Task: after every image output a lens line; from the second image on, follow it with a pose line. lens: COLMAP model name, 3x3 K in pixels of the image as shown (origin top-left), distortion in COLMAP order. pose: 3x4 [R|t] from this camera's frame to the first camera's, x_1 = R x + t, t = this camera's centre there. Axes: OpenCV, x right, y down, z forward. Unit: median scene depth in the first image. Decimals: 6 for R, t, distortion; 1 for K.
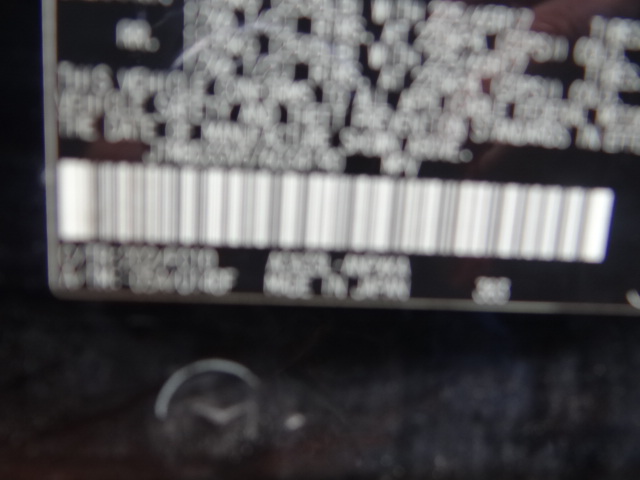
lens RADIAL K [[505.7, 0, 320.0], [0, 505.7, 240.0], [0, 0, 1]] dist [-0.003771, -0.001022]
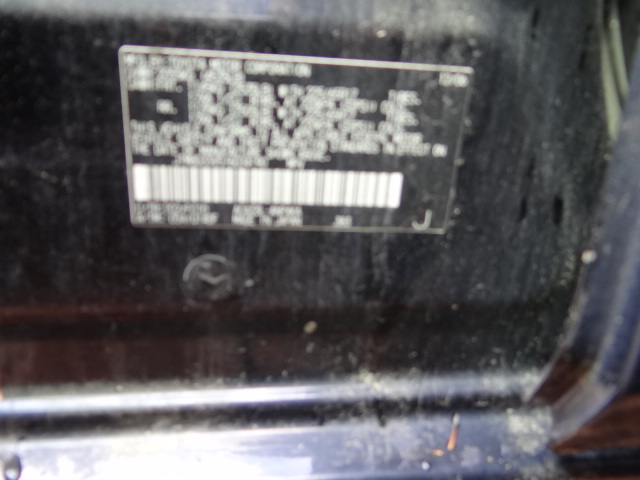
lens RADIAL K [[505.7, 0, 320.0], [0, 505.7, 240.0], [0, 0, 1]] dist [-0.003771, -0.001022]
pose [[0.999887, -0.001438, 0.014968, 0.232263], [-0.001789, 0.976961, 0.213410, -0.289419], [-0.014931, -0.213412, 0.976848, -1.117114]]
